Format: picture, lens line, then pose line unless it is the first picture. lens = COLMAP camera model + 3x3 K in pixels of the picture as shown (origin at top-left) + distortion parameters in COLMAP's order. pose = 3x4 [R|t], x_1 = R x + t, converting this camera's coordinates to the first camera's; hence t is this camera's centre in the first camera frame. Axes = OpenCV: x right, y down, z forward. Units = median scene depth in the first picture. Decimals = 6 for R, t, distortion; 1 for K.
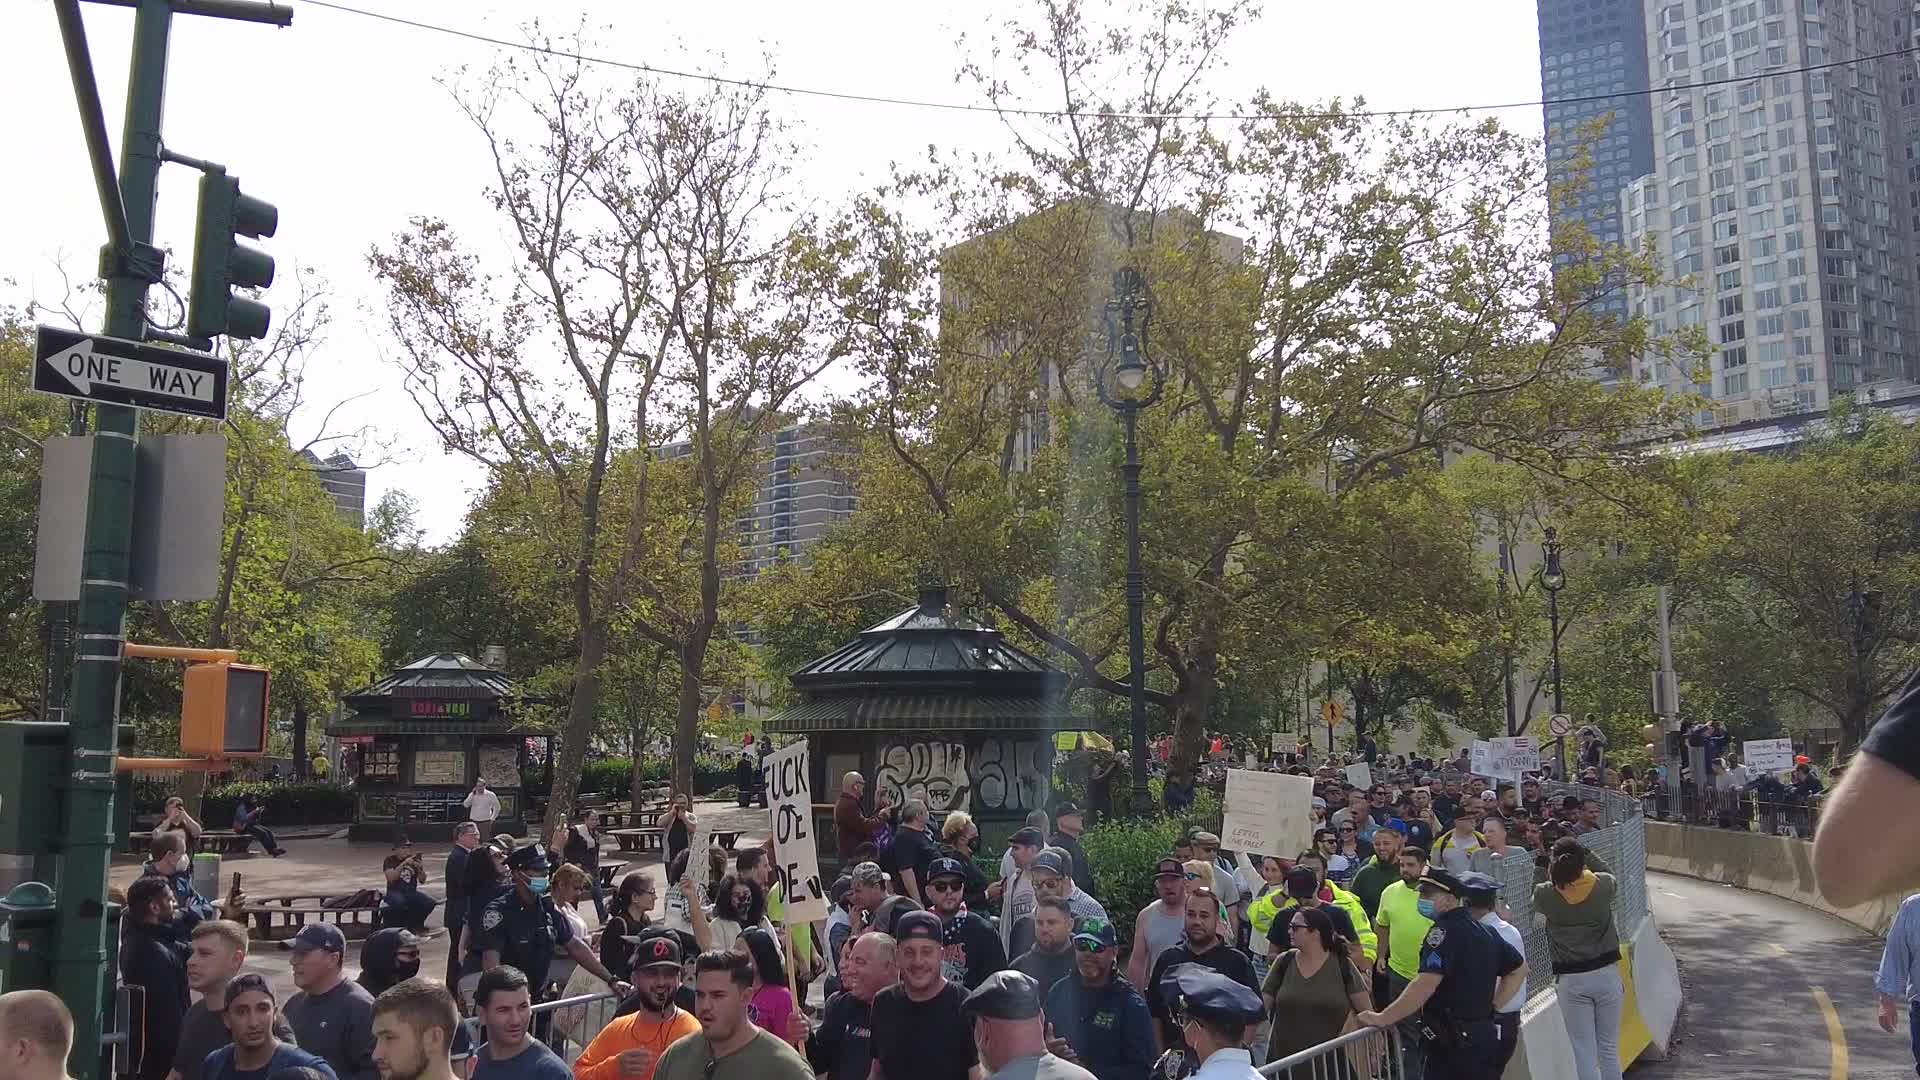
lens RADIAL K [[1704.4, 0, 958.2], [0, 1704.4, 567.5], [0, 0, 1]] dist [0.067135, -0.225372]
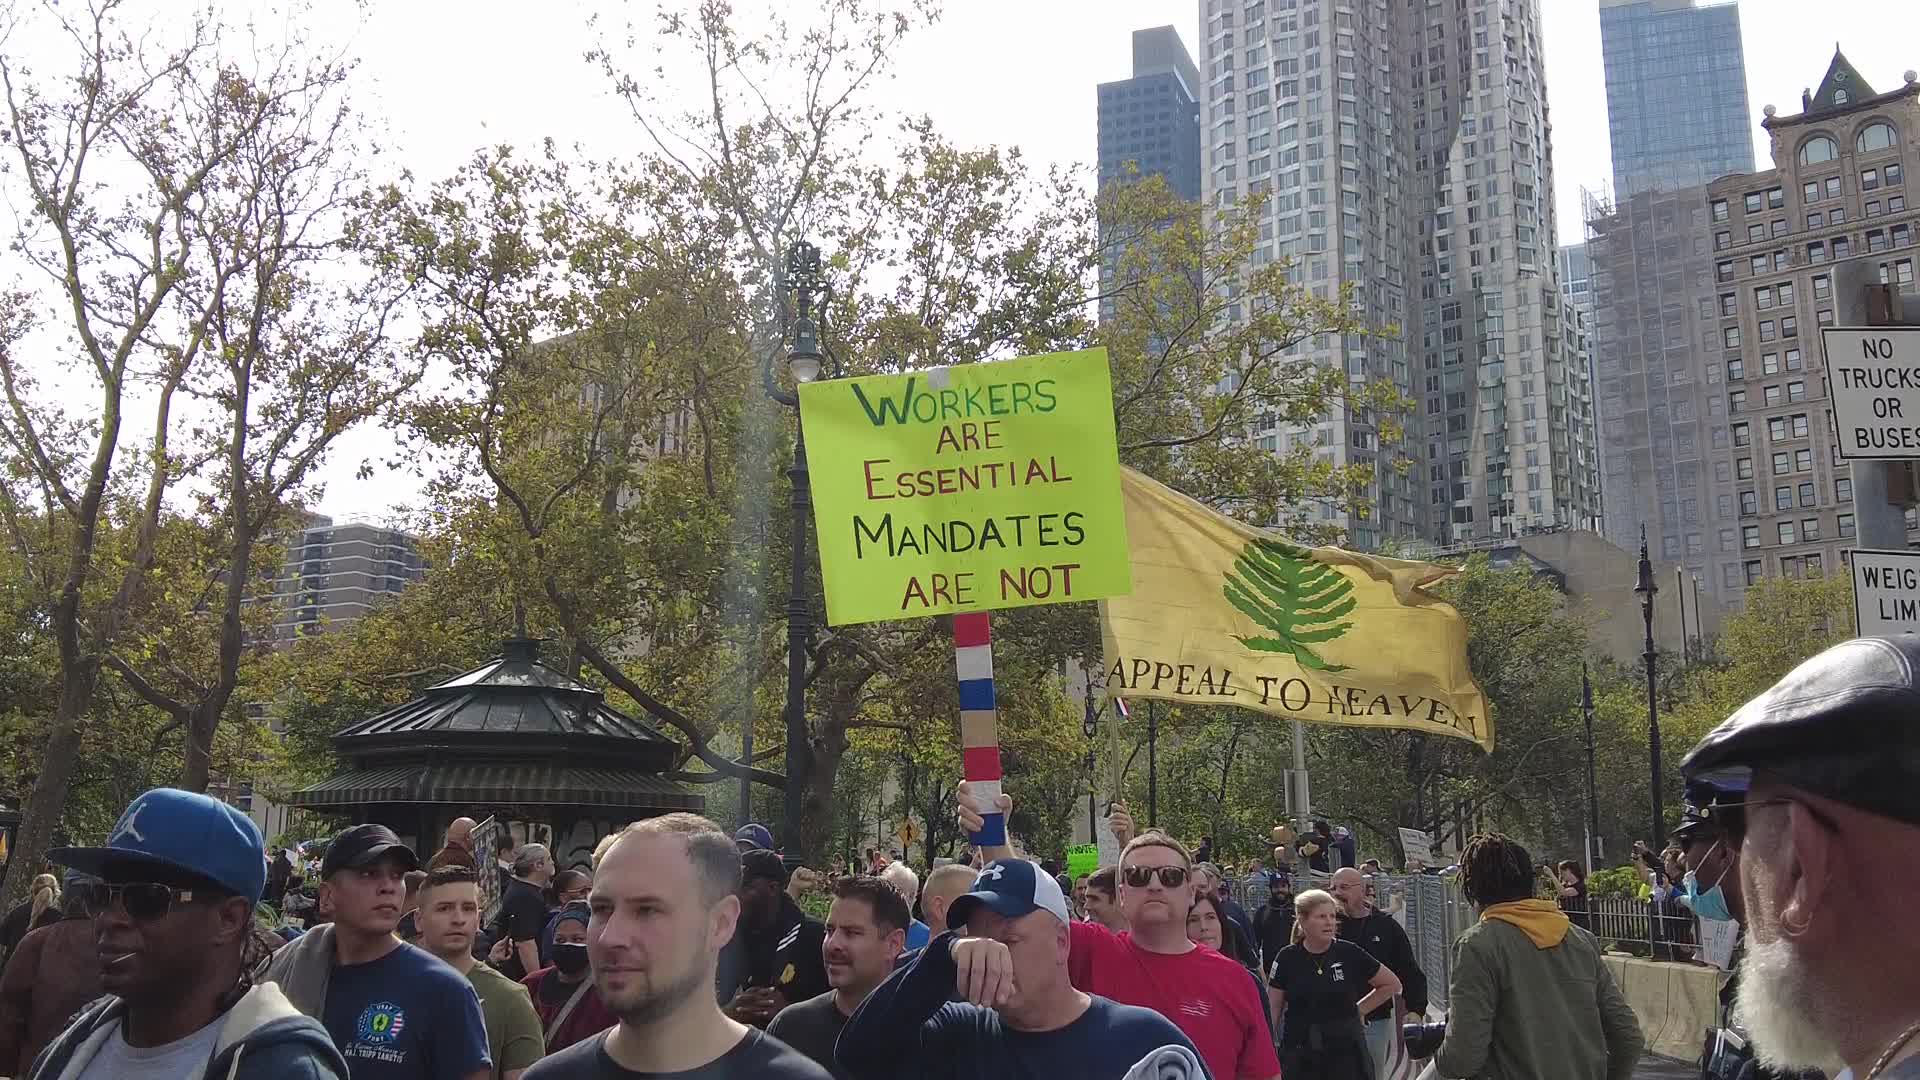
lens RADIAL K [[1704.4, 0, 958.2], [0, 1704.4, 567.5], [0, 0, 1]] dist [0.067135, -0.225372]
pose [[0.964365, 0.063809, 0.256766, -0.024623], [-0.043053, 0.995393, -0.085666, 0.037748], [-0.261050, 0.071558, 0.962669, 0.118636]]
